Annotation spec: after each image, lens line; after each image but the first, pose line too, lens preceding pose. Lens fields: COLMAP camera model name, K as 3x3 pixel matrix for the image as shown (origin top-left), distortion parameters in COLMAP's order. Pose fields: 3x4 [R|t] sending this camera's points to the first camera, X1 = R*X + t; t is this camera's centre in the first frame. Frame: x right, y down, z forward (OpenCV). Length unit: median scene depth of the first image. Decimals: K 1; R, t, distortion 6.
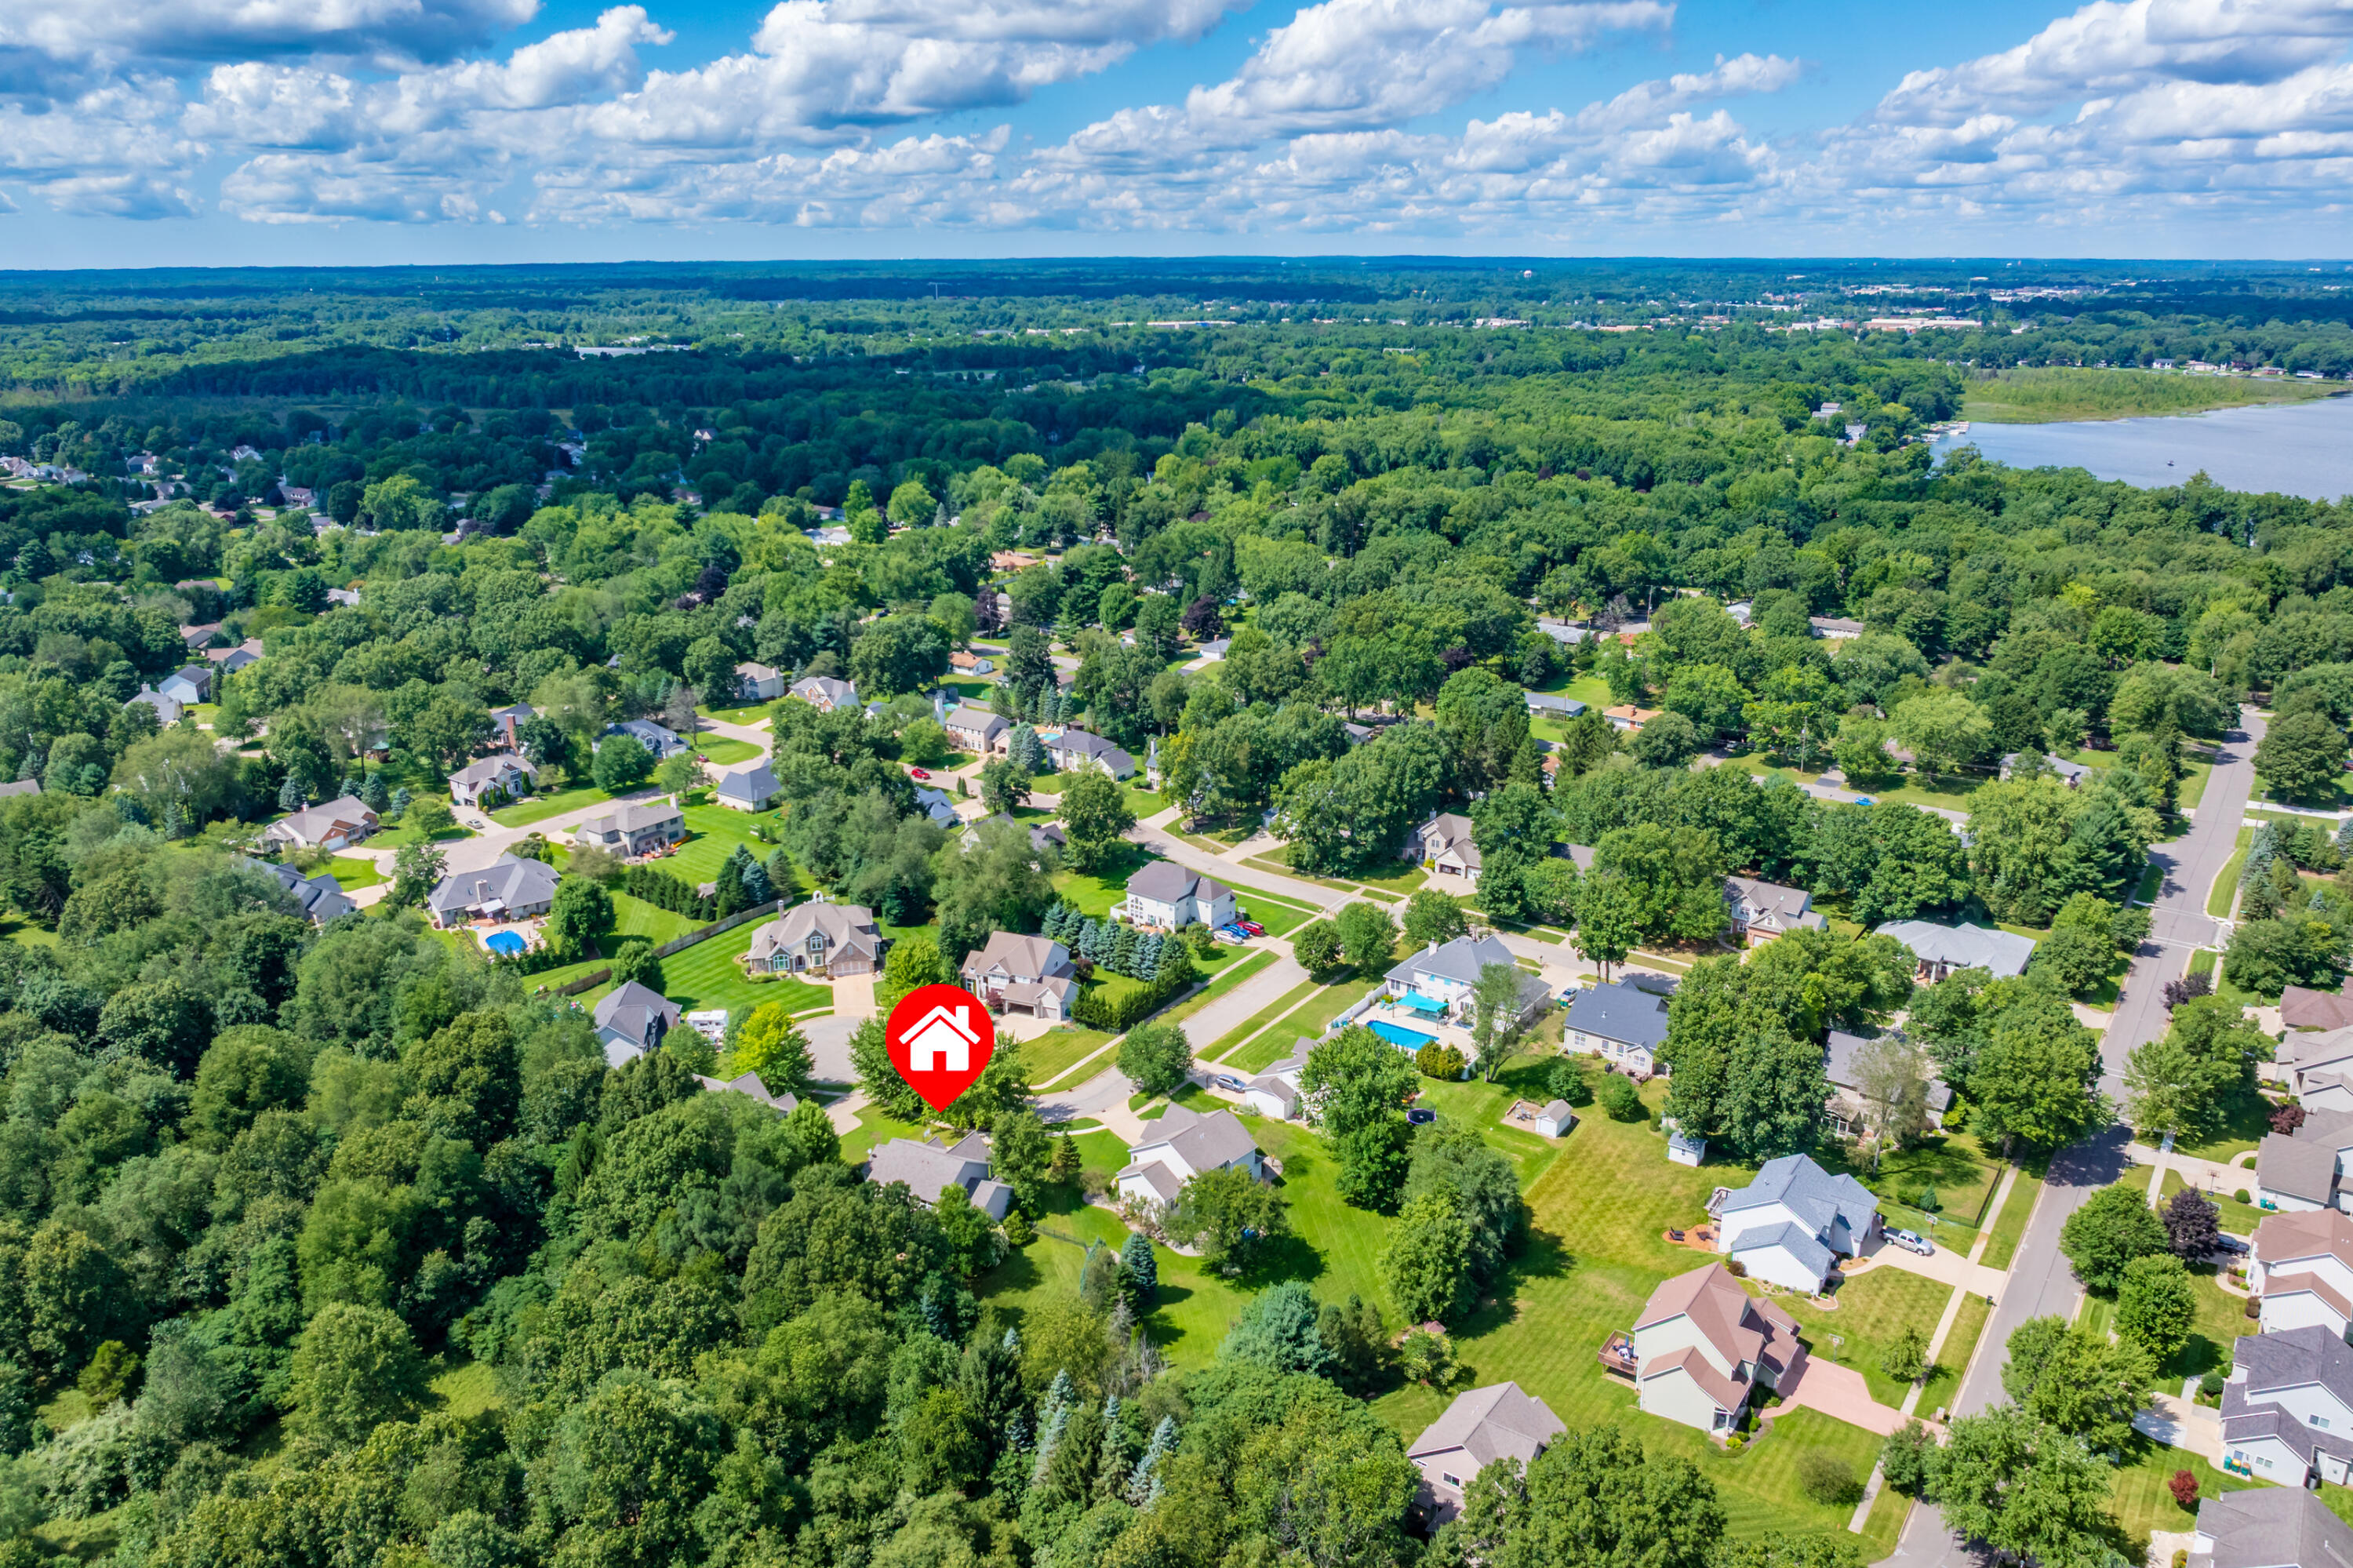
lens RADIAL K [[1673.3, 0, 1180.4], [0, 1673.3, 756.1], [0, 0, 1]] dist [-0.007362, -0.005475]
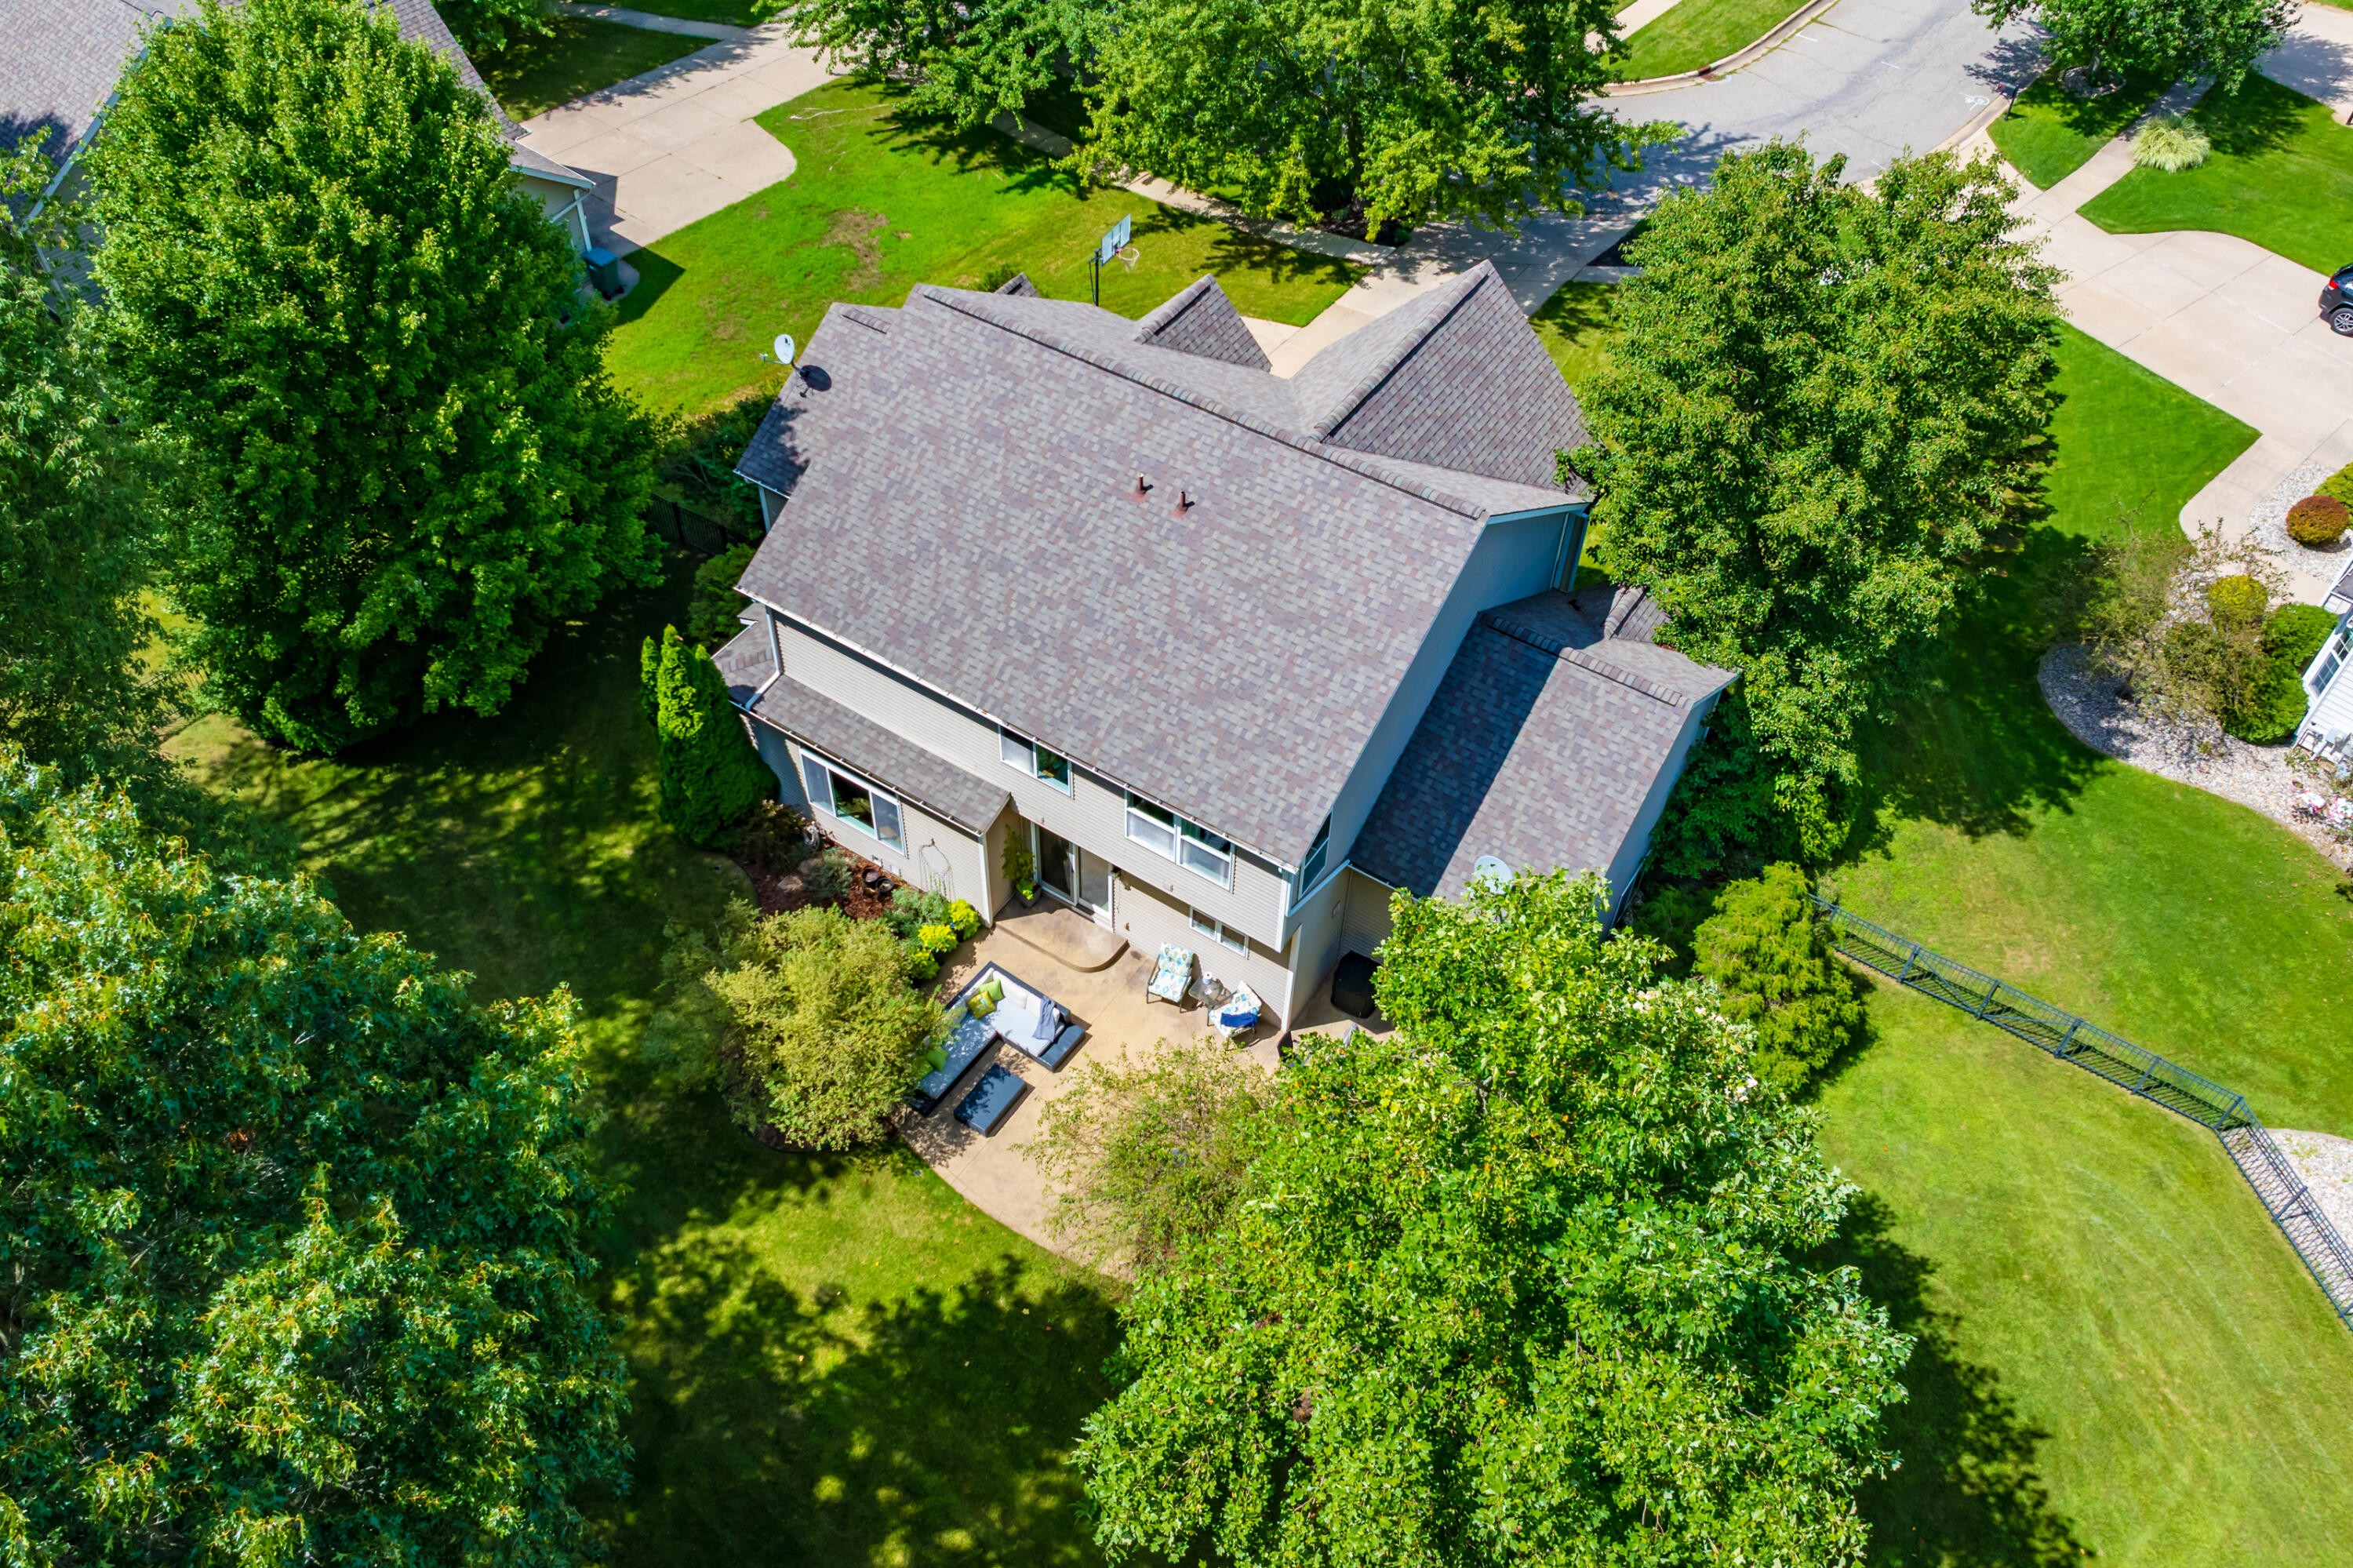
lens RADIAL K [[1797.4, 0, 1176.5], [0, 1797.4, 784.0], [0, 0, 1]] dist [-0.016477, -0.004125]
pose [[0.996380, 0.074212, -0.041476, -0.127285], [-0.042373, 0.856449, 0.514490, 0.169238], [0.073704, -0.510870, 0.856493, 0.775441]]
